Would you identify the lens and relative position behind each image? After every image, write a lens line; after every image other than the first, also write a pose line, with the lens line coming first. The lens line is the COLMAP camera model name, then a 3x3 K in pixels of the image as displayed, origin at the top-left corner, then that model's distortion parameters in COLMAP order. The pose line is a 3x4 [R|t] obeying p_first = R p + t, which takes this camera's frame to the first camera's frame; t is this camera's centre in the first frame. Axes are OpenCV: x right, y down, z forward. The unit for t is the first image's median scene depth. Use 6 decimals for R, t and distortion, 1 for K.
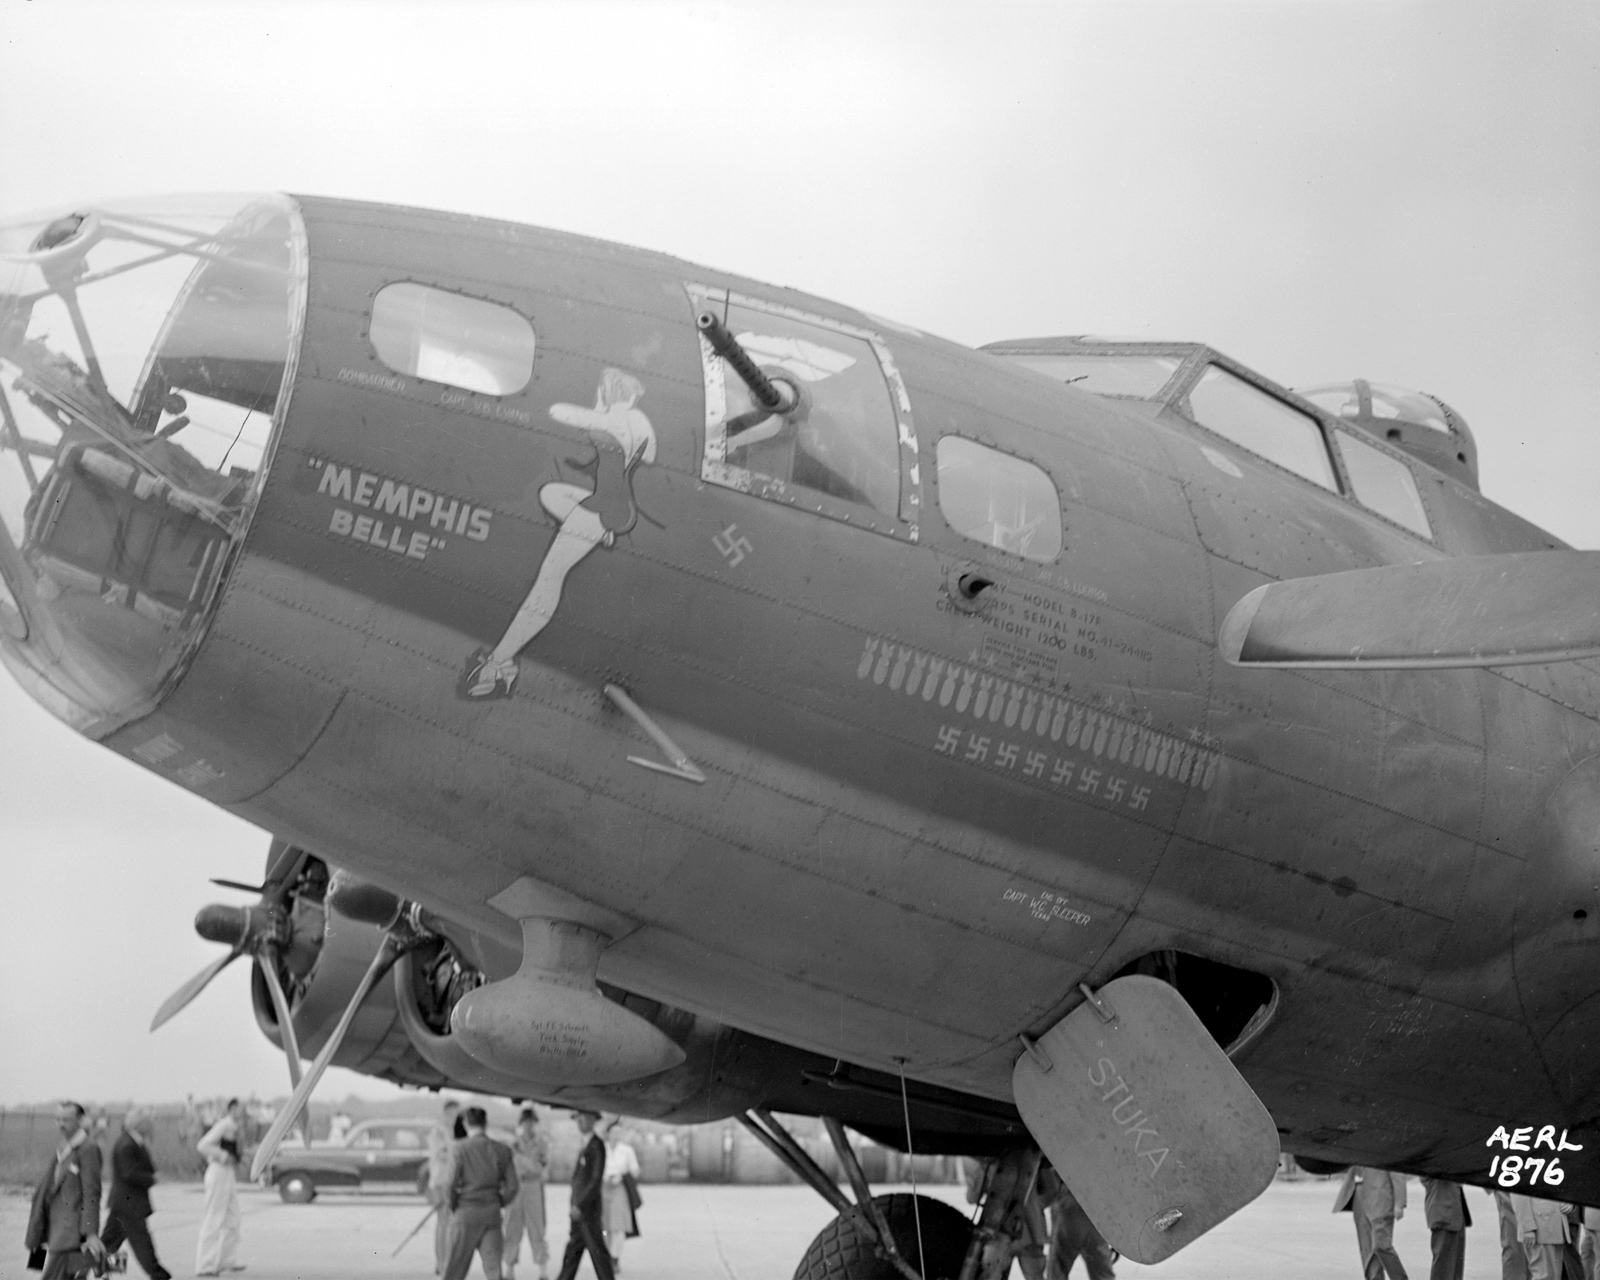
lens RADIAL K [[1989.0, 0, 831.2], [0, 1989.0, 640.0], [0, 0, 1]] dist [0.007247, -0.000670]
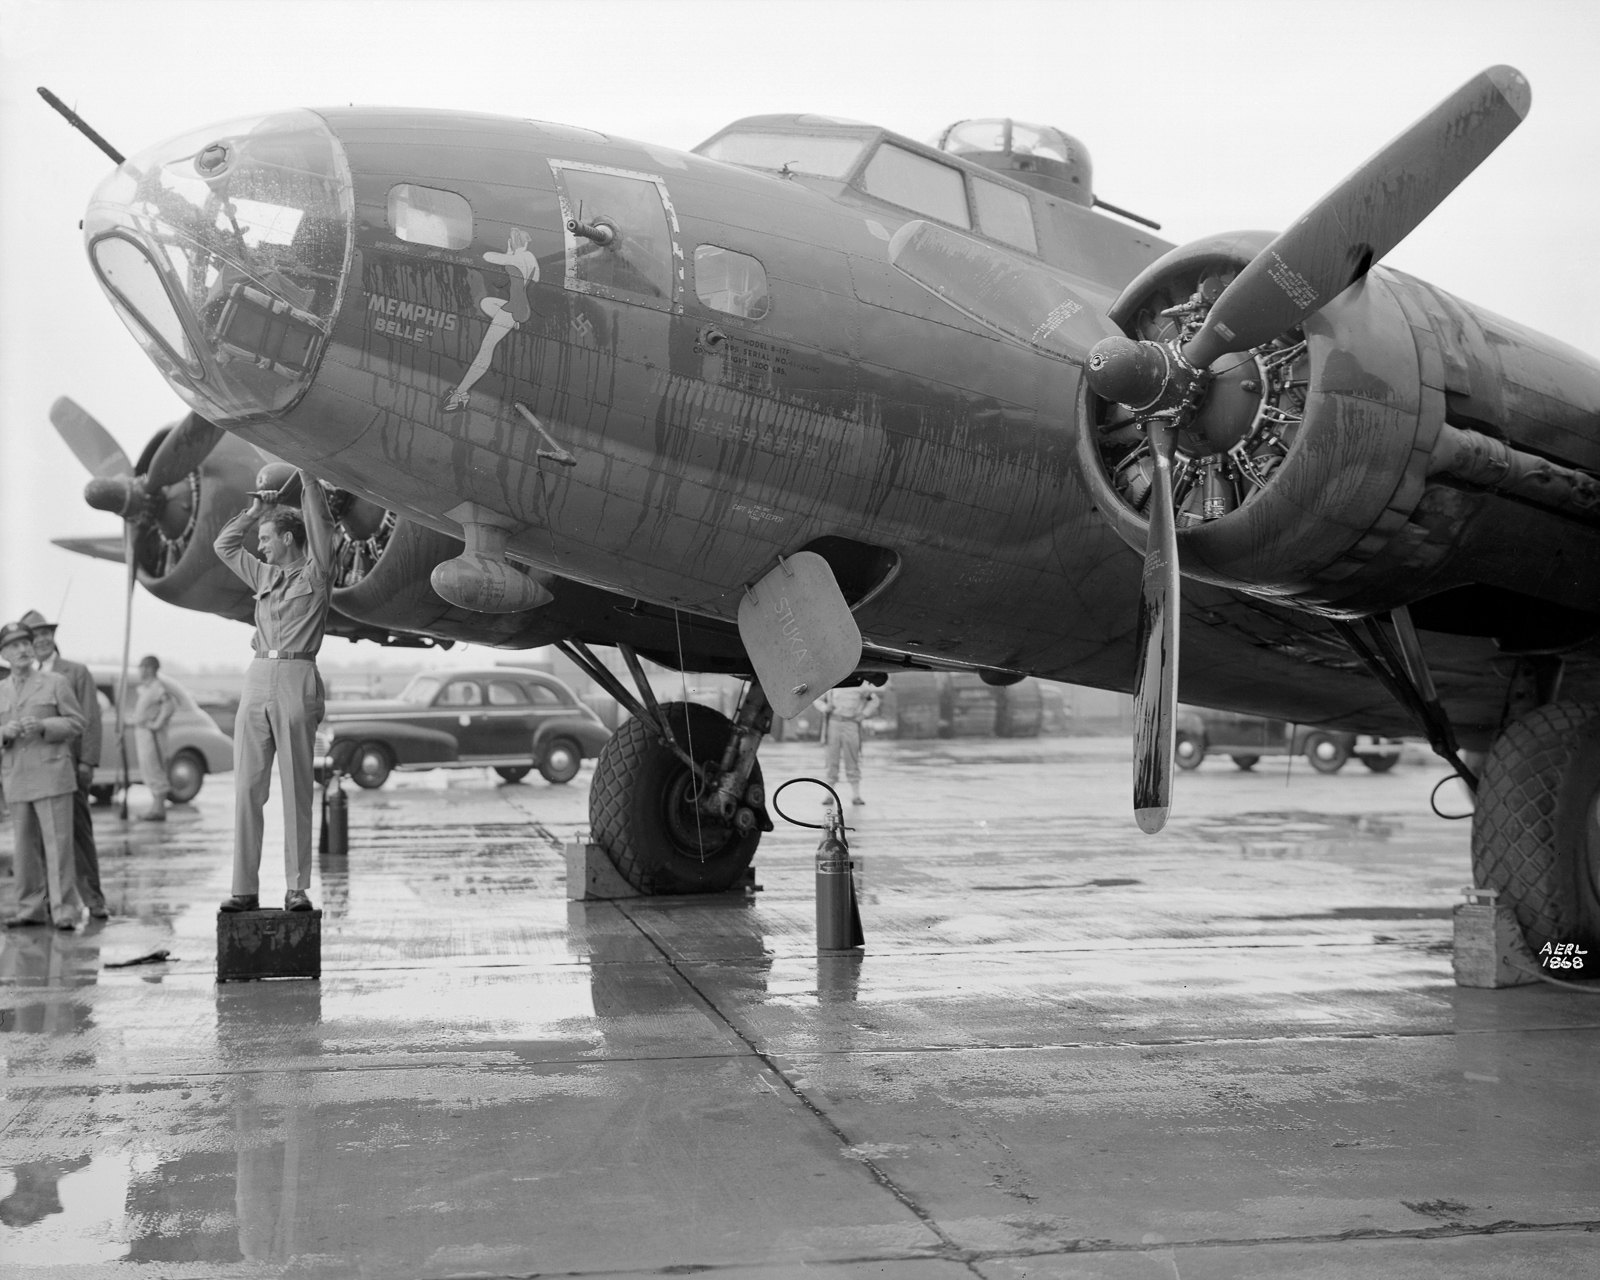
lens RADIAL K [[1989.0, 0, 831.2], [0, 1989.0, 640.0], [0, 0, 1]] dist [0.007247, -0.000670]
pose [[0.994022, -0.008747, 0.108831, -0.021109], [-0.015727, 0.974918, 0.222008, -0.161154], [-0.108043, -0.222393, 0.968952, -0.800373]]
